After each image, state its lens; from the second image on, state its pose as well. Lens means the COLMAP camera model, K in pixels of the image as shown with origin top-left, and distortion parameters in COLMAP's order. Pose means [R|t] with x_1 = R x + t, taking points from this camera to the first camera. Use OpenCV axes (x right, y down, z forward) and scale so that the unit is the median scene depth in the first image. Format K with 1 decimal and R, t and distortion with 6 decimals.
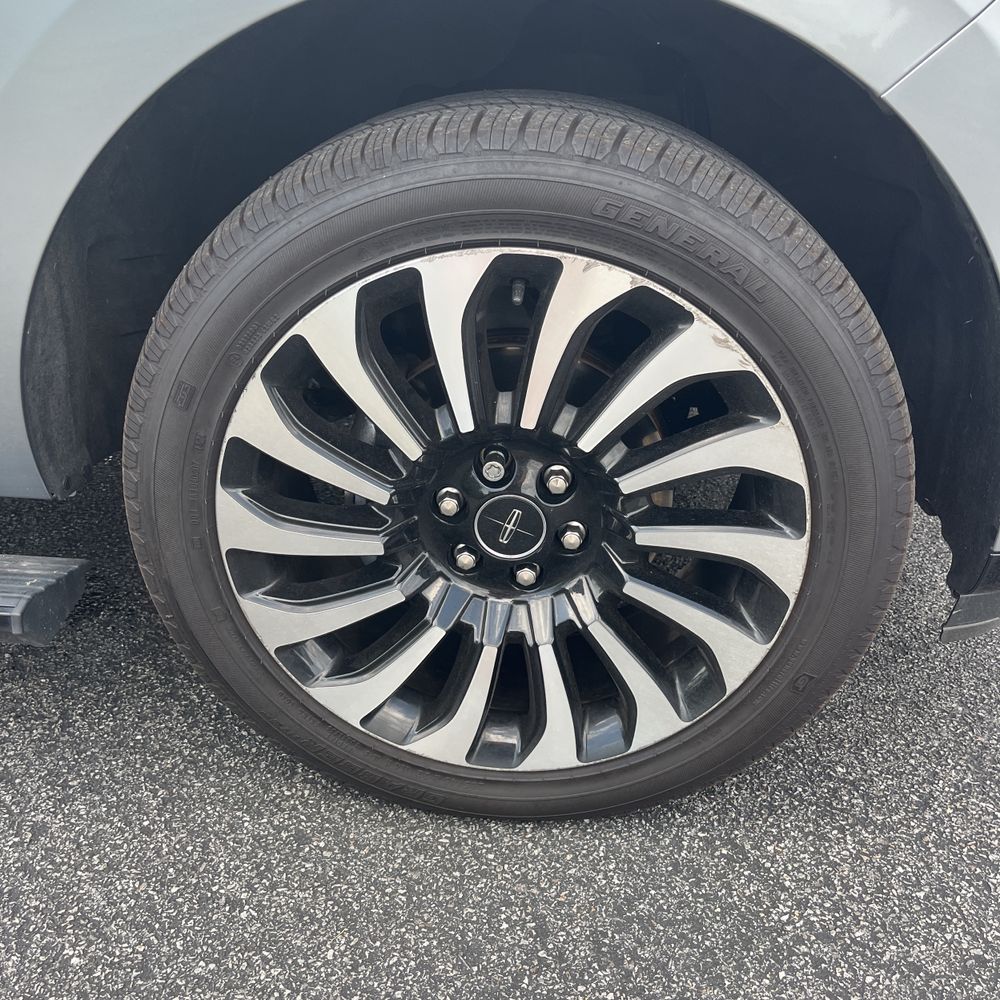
lens RADIAL K [[1020.6, 0, 516.4], [0, 1020.6, 501.6], [0, 0, 1]] dist [0.027535, 0.000000]
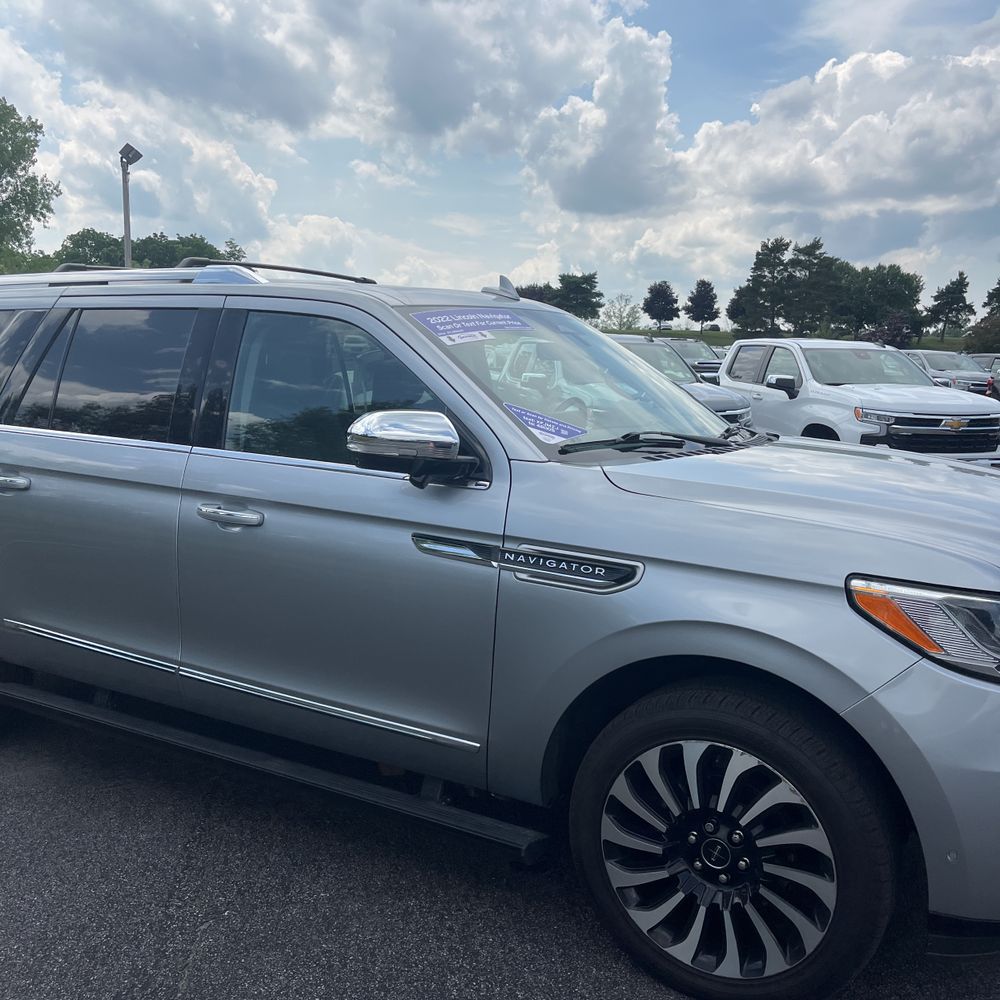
lens RADIAL K [[1020.6, 0, 496.6], [0, 1020.6, 480.5], [0, 0, 1]] dist [0.027535, 0.000000]
pose [[0.894257, 0.044314, -0.445355, 0.572829], [-0.200317, 0.929479, -0.309744, 0.060127], [0.400222, 0.366202, 0.840070, -1.567537]]
